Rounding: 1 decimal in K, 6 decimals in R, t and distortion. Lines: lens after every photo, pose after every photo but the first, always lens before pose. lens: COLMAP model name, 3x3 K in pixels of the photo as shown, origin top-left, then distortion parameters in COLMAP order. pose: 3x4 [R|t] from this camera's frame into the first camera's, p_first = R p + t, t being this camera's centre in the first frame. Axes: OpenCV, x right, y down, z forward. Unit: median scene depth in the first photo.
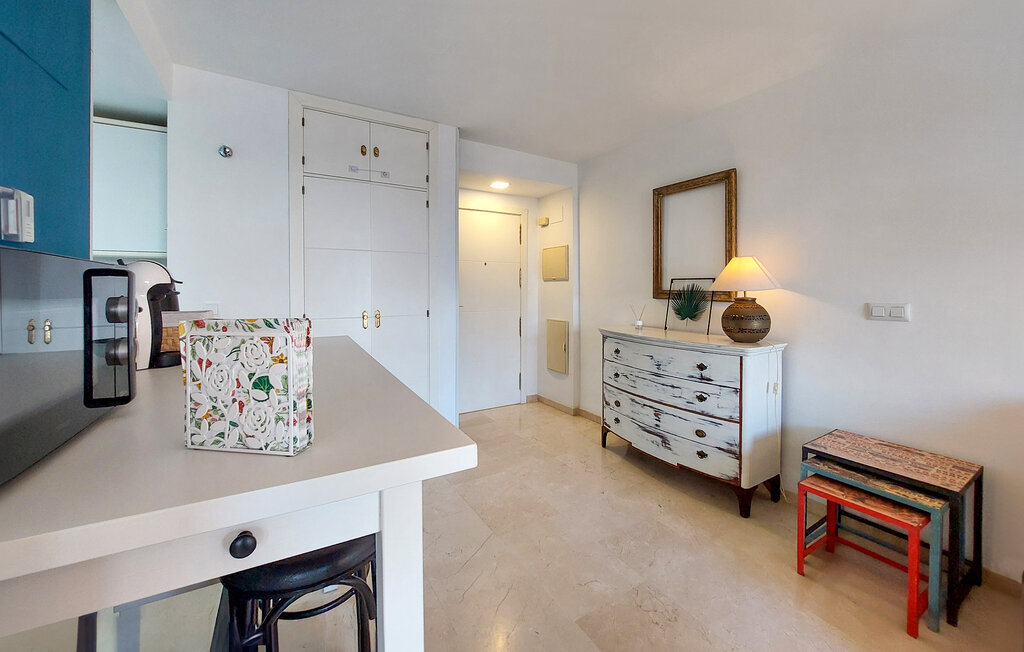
lens RADIAL K [[396.4, 0, 510.2], [0, 396.4, 293.6], [0, 0, 1]] dist [-0.002330, -0.000287]
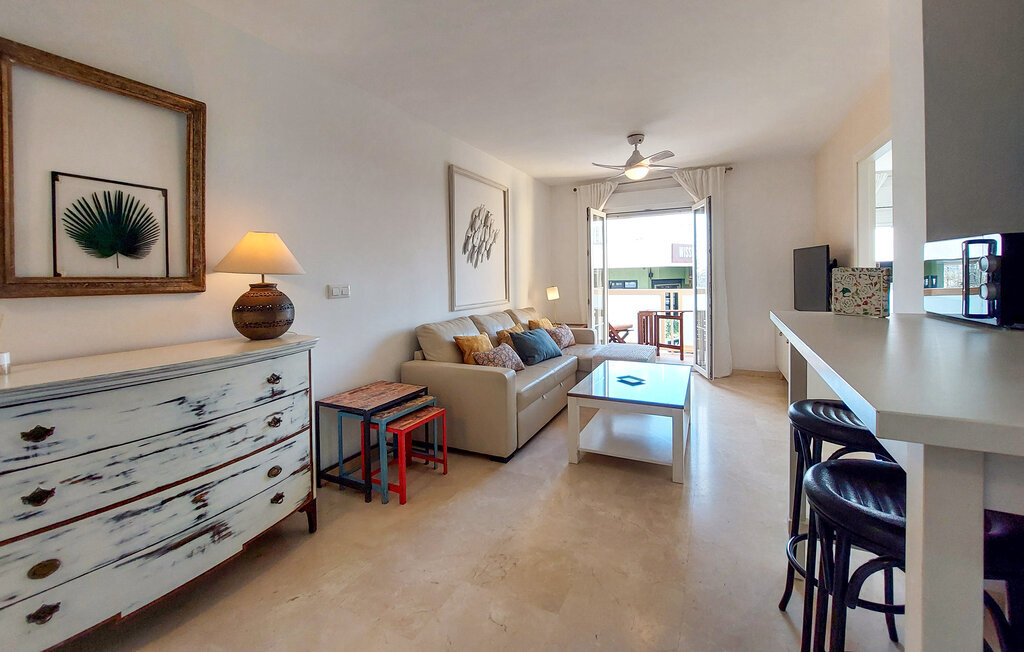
lens RADIAL K [[422.4, 0, 512.5], [0, 422.4, 282.5], [0, 0, 1]] dist [-0.002376, -0.000842]
pose [[-0.549877, -0.001970, 0.835243, -0.370621], [0.027783, 0.999401, 0.020648, 0.003666], [-0.834783, 0.034559, -0.549493, 0.965449]]
